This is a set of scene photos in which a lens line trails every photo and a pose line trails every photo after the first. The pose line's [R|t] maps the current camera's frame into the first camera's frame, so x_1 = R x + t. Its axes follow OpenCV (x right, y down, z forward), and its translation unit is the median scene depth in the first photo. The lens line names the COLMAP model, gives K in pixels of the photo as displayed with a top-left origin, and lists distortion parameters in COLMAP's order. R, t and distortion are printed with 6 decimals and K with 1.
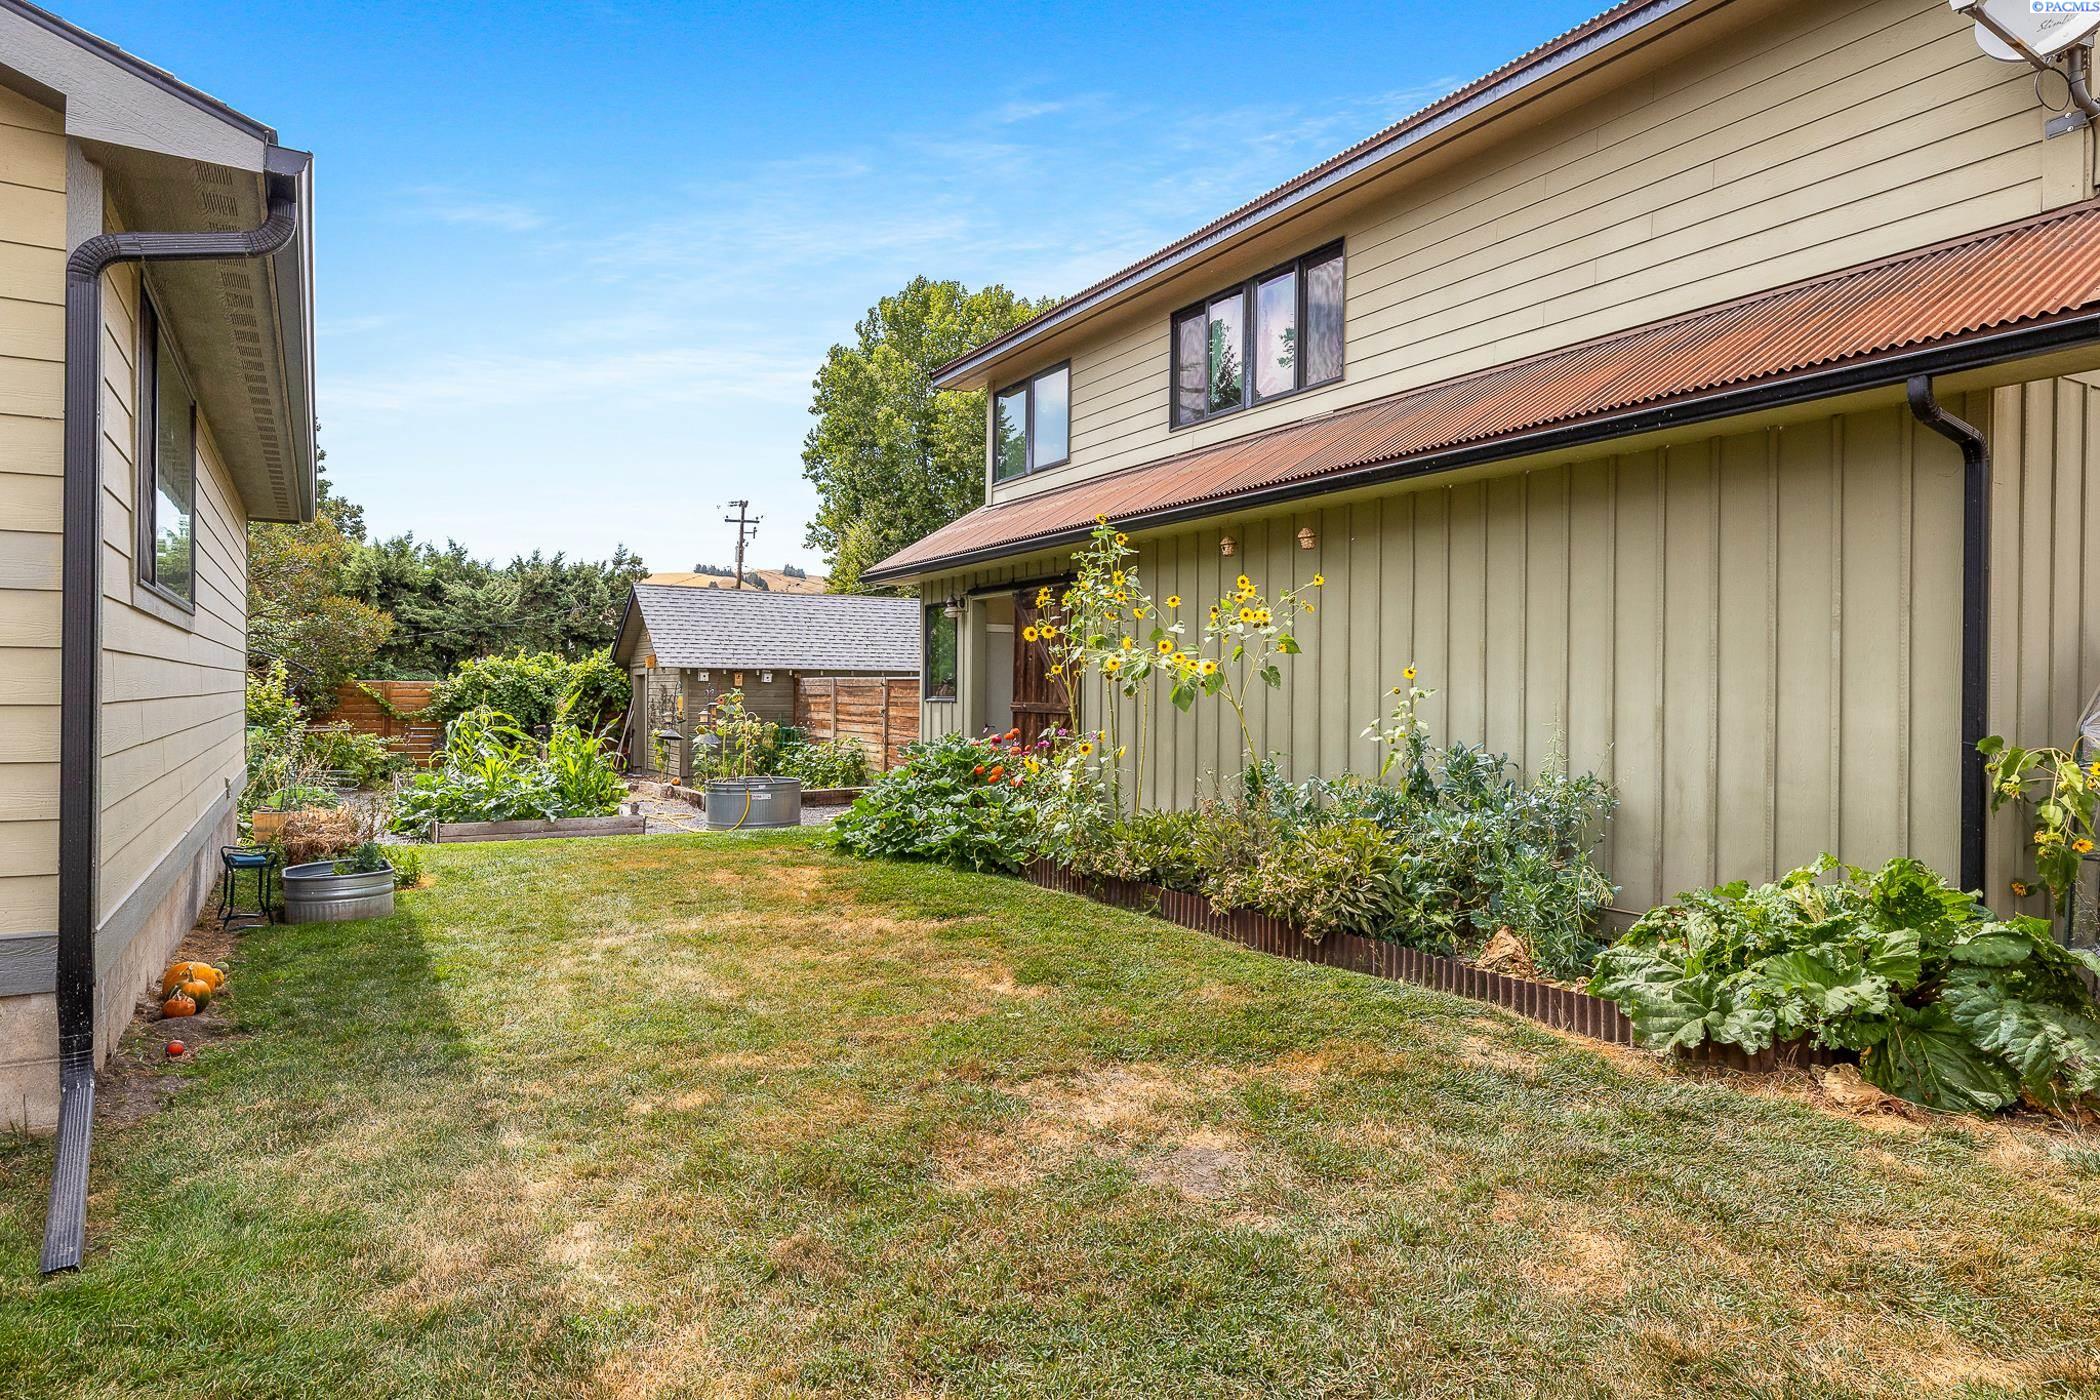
lens RADIAL K [[1223.5, 0, 1050.0], [0, 1223.5, 700.0], [0, 0, 1]] dist [-0.003521, -0.000960]
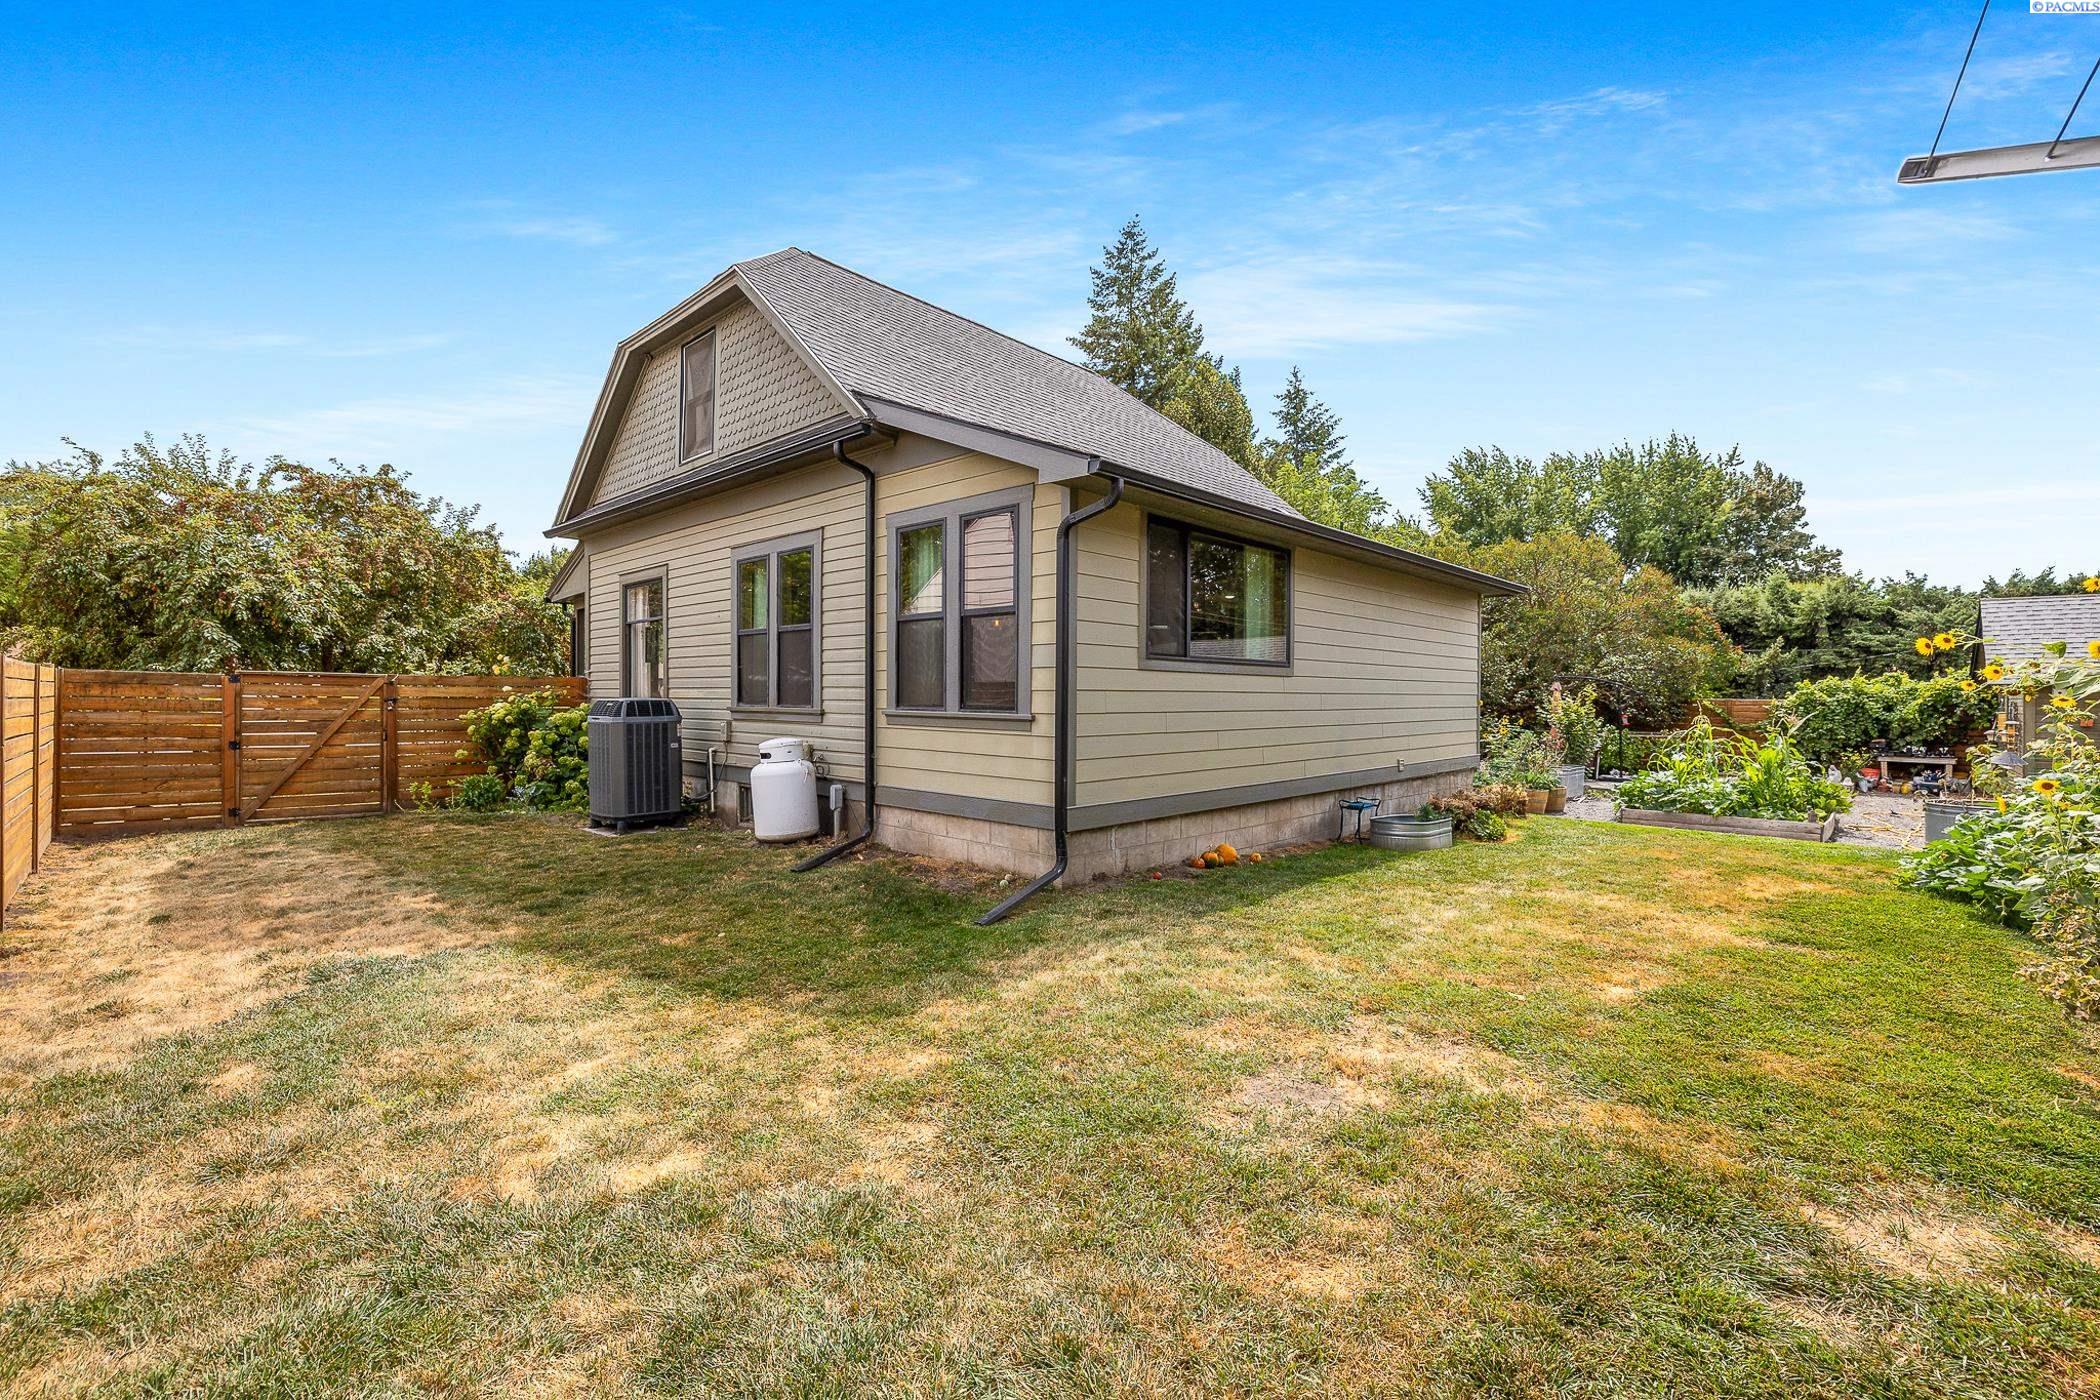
lens RADIAL K [[892.4, 0, 1050.0], [0, 892.4, 700.0], [0, 0, 1]] dist [-0.000026, -0.000015]
pose [[0.273371, -0.002804, -0.961904, 0.143627], [-0.010489, 0.999928, -0.005896, -0.002077], [0.961851, 0.011701, 0.273322, 0.077096]]
